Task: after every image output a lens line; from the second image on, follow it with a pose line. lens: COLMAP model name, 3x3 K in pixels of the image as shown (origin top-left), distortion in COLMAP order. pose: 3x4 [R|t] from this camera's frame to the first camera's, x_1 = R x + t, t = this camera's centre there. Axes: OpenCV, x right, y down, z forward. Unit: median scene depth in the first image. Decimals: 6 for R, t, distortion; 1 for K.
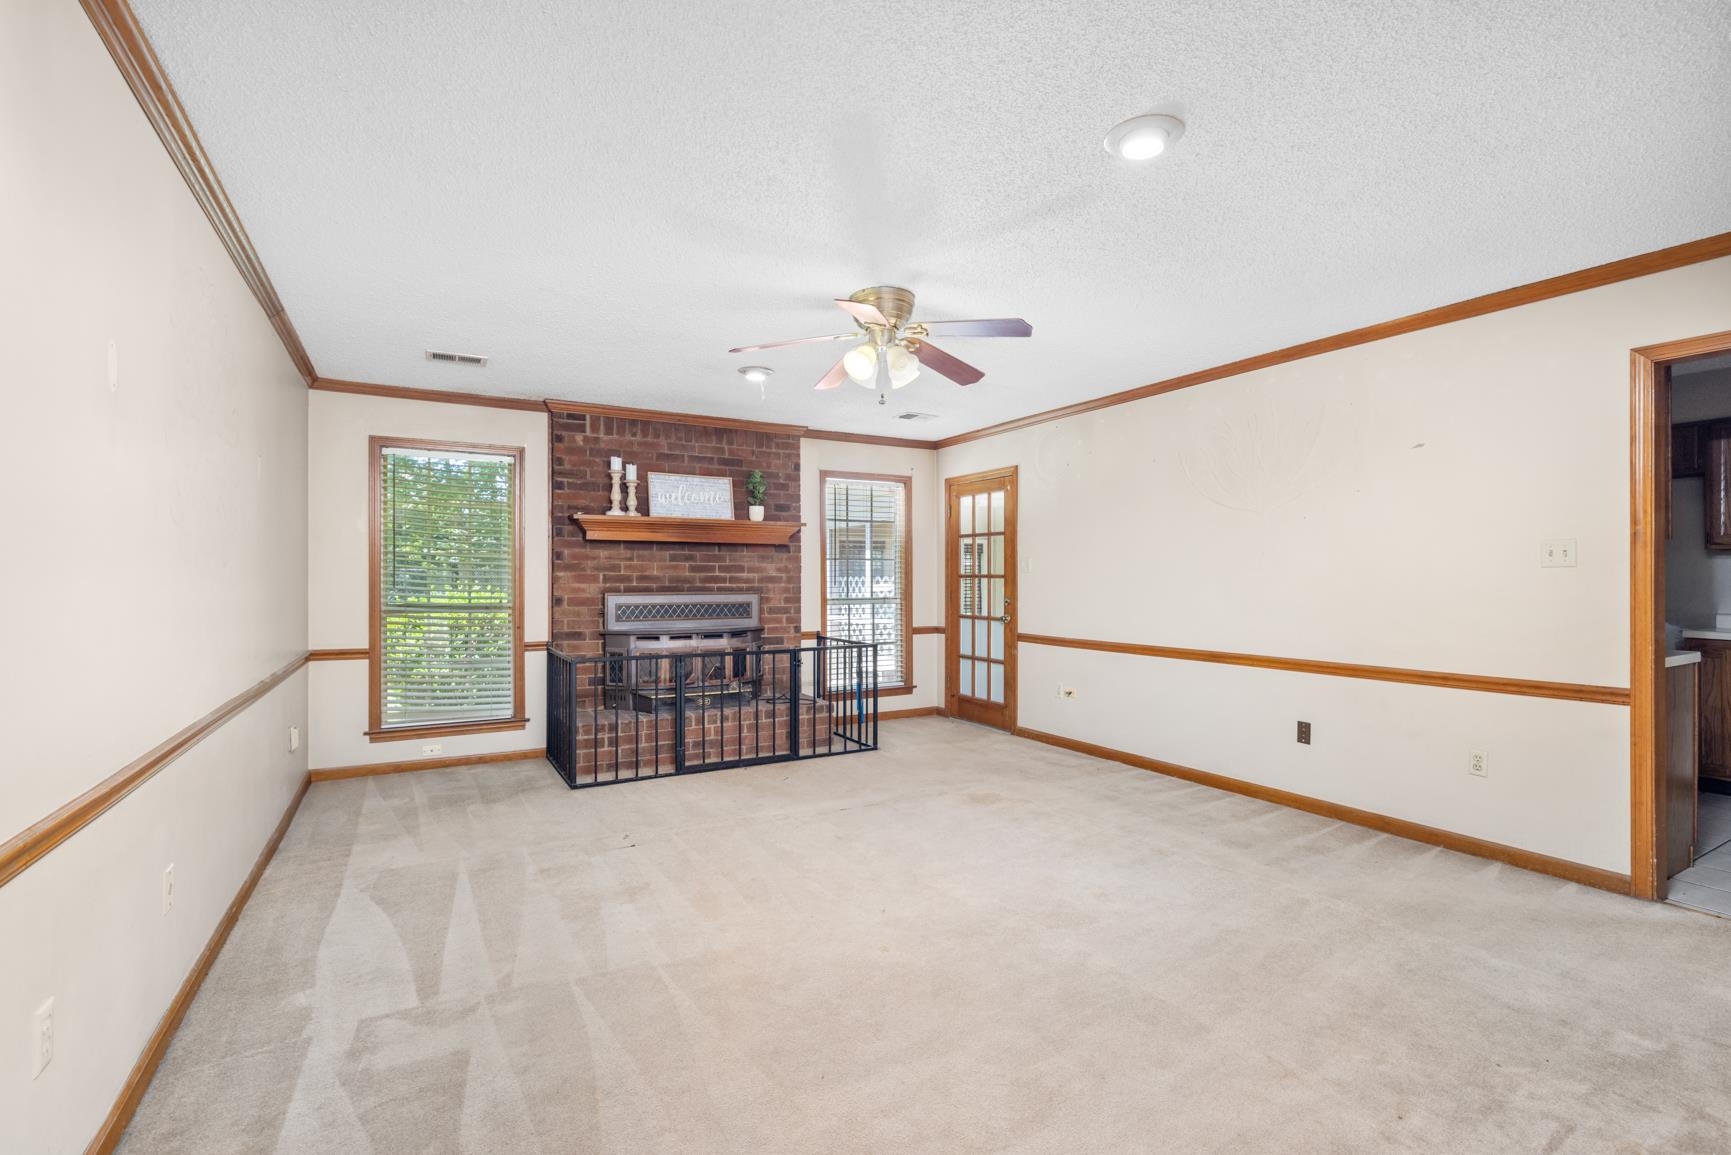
lens RADIAL K [[766.7, 0, 867.3], [0, 766.7, 581.9], [0, 0, 1]] dist [-0.002080, 0.001793]
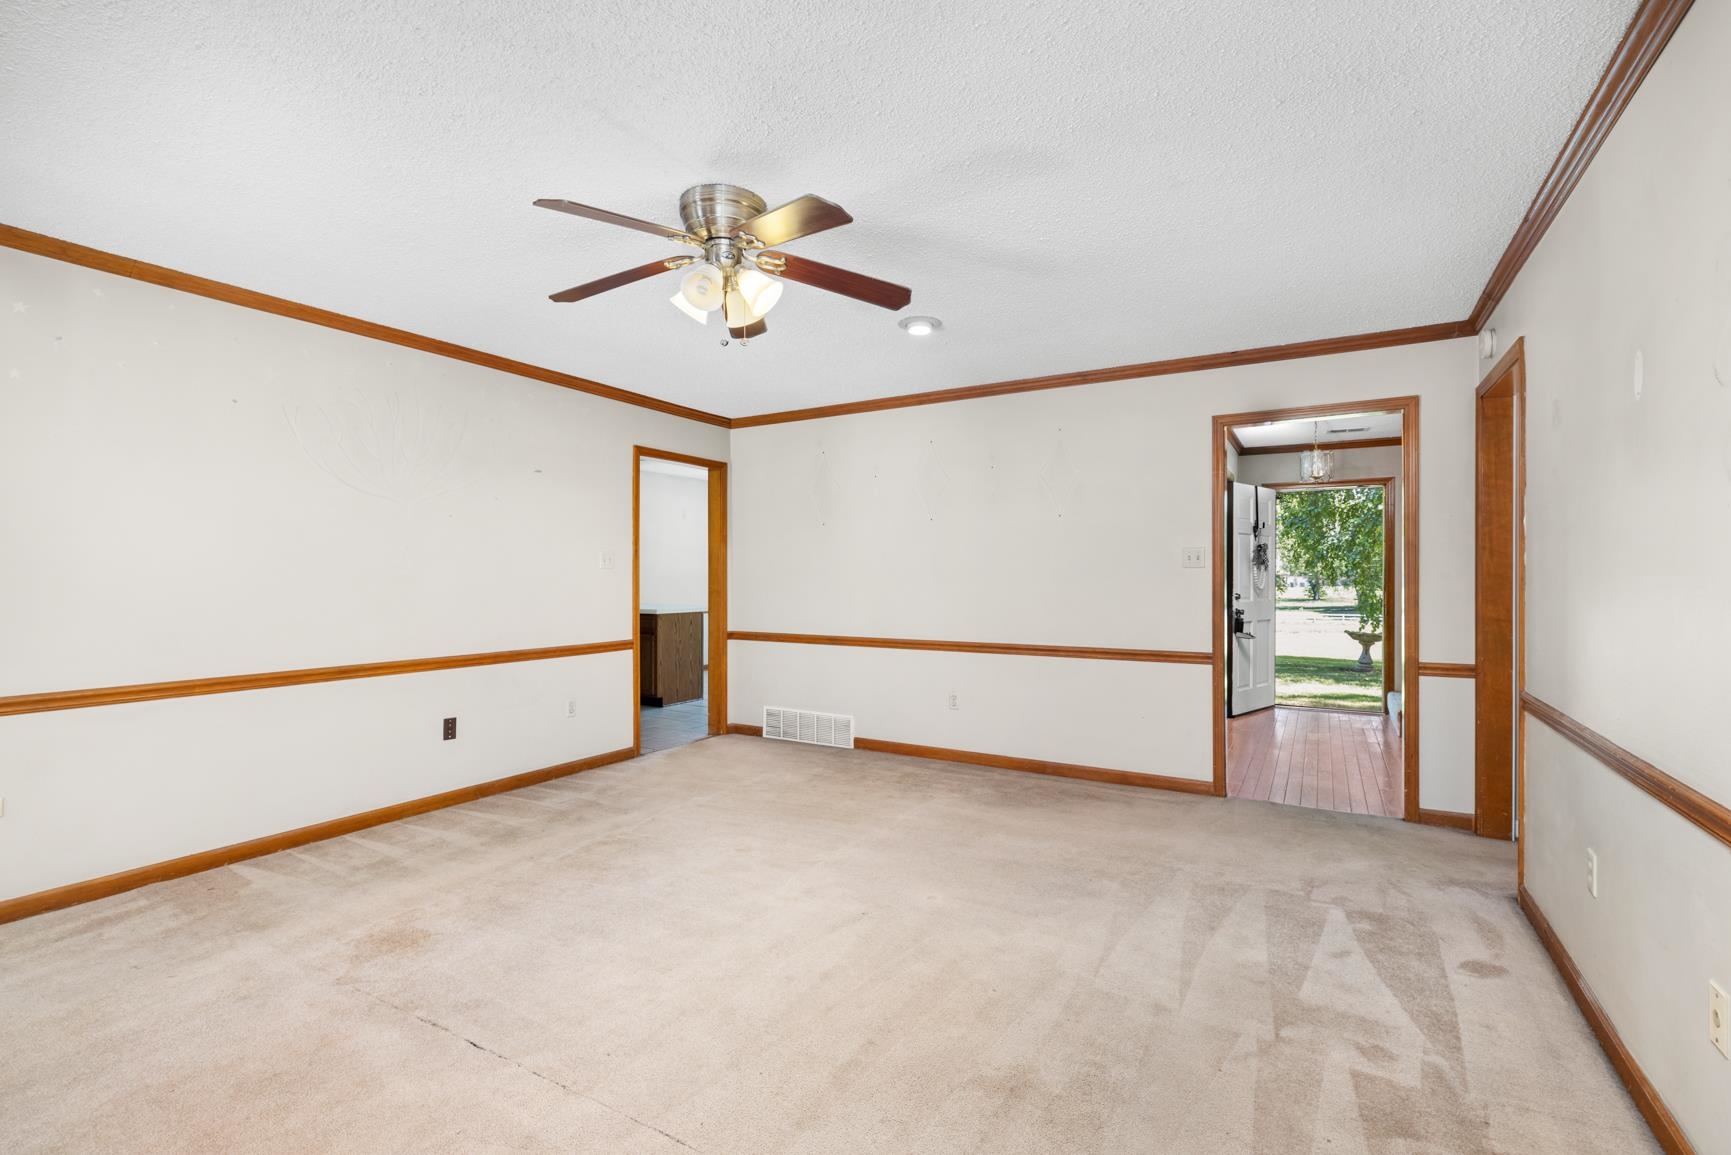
lens RADIAL K [[766.7, 0, 860.5], [0, 766.7, 575.0], [0, 0, 1]] dist [-0.002080, 0.001793]
pose [[-0.477075, 0.001409, 0.878862, -0.435540], [0.004546, 0.999989, 0.000864, -0.003178], [-0.878851, 0.004408, -0.477076, 0.762446]]
